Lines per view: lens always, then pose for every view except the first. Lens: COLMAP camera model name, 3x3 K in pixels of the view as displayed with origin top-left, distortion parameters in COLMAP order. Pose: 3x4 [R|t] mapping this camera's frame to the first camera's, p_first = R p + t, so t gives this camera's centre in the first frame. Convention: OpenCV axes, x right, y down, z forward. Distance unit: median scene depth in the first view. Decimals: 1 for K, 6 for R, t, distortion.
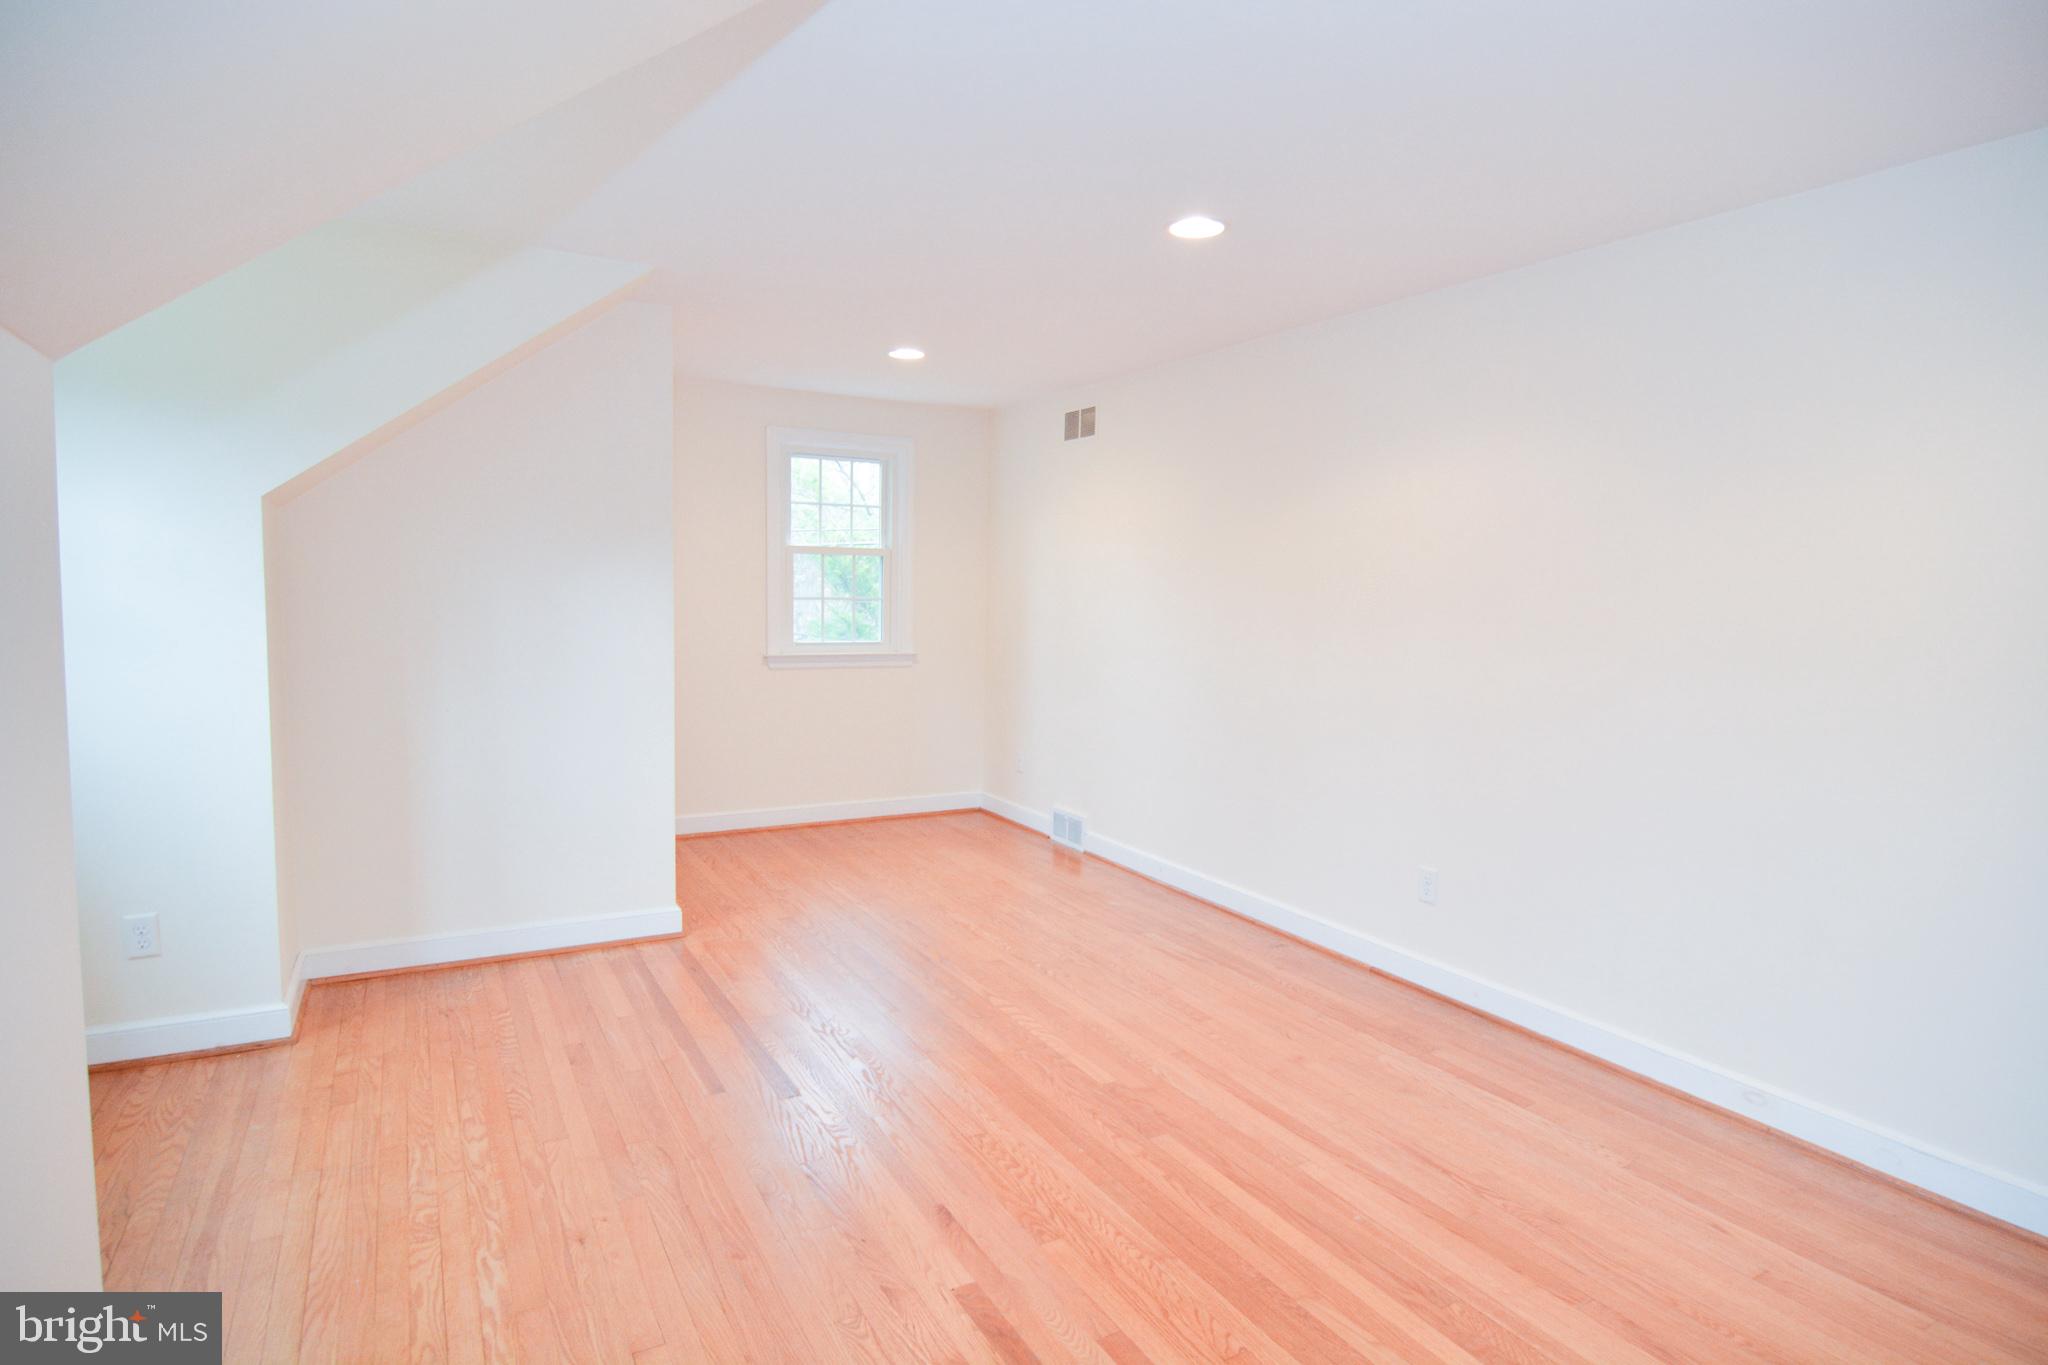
lens RADIAL K [[1098.5, 0, 1024.7], [0, 1098.5, 683.9], [0, 0, 1]] dist [-0.005303, -0.006468]
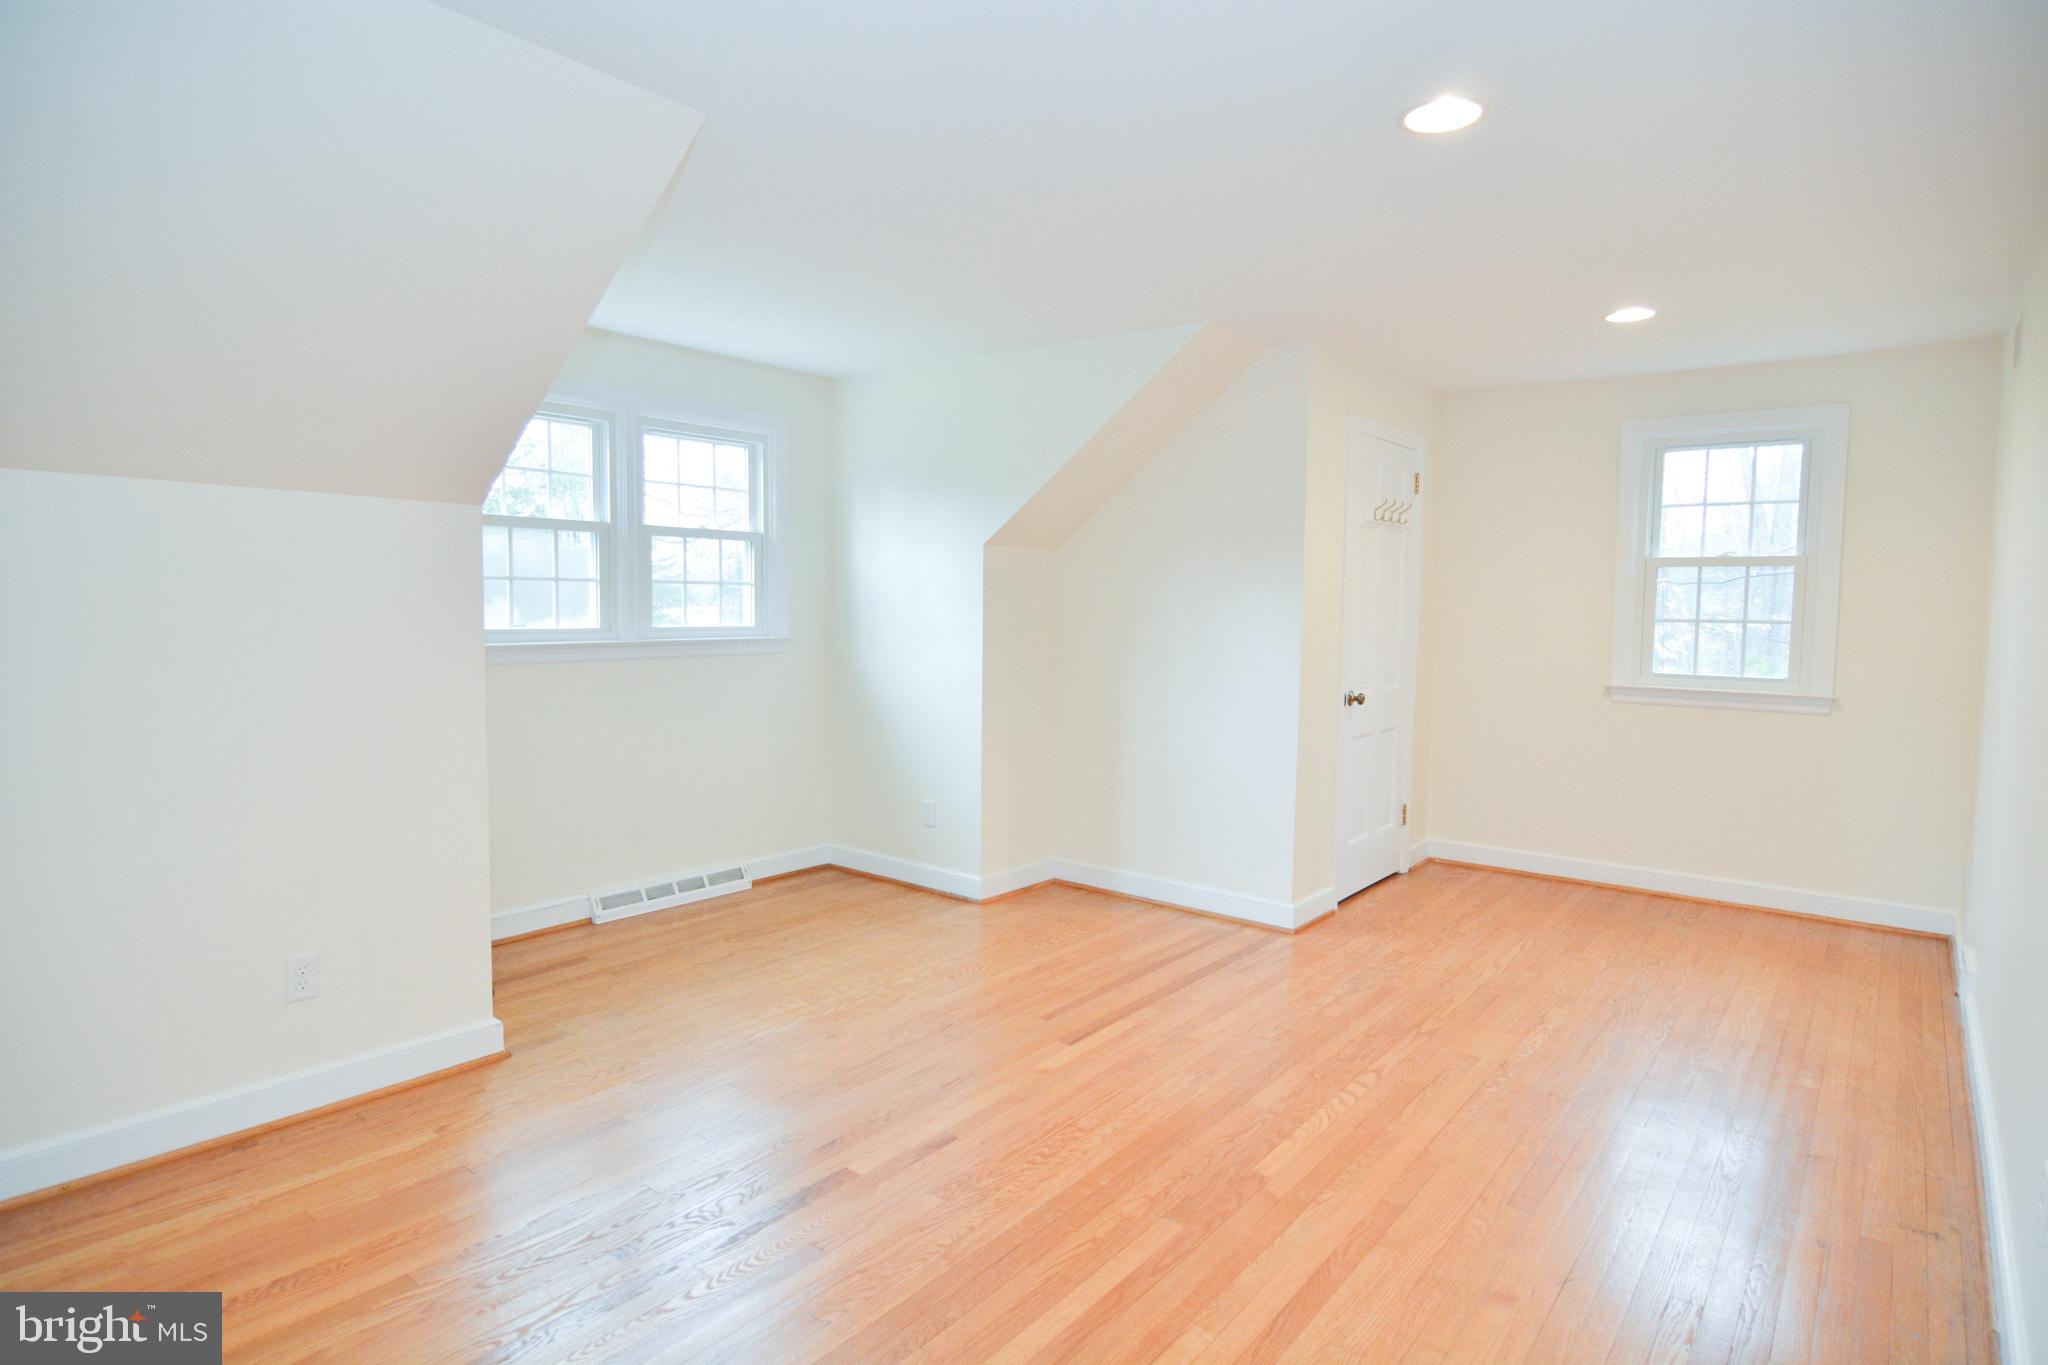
lens RADIAL K [[1098.5, 0, 1019.7], [0, 1098.5, 689.0], [0, 0, 1]] dist [-0.005303, -0.006468]
pose [[0.378993, 0.064665, -0.923138, 0.640224], [-0.087435, 0.995595, 0.033844, -0.019284], [0.921260, 0.067888, 0.382977, 0.397306]]
